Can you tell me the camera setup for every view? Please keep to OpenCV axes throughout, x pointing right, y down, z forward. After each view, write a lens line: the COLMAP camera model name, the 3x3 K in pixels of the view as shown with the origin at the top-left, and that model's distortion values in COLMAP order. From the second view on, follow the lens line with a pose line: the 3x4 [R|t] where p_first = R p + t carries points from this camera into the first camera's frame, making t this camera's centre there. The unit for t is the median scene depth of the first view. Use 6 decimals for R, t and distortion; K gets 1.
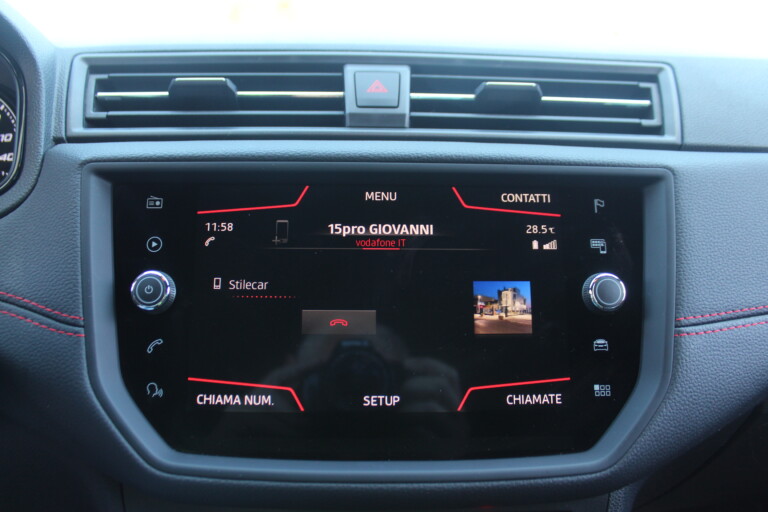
lens RADIAL K [[628.8, 0, 383.8], [0, 628.8, 252.0], [0, 0, 1]] dist [-0.131042, 0.080789]
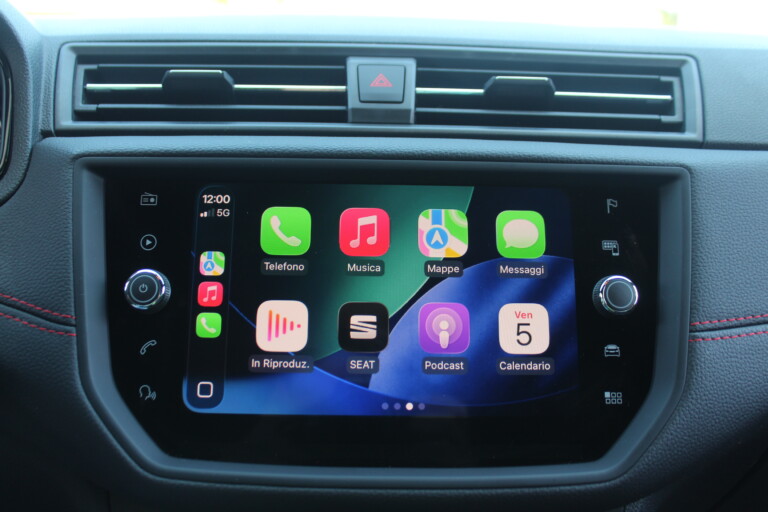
lens RADIAL K [[720.9, 0, 384.1], [0, 720.9, 260.6], [0, 0, 1]] dist [-0.073550, 0.000000]
pose [[0.999921, 0.007364, -0.010162, 0.007941], [-0.007454, 0.999933, -0.008874, 0.023121], [0.010096, 0.008949, 0.999909, -0.110855]]
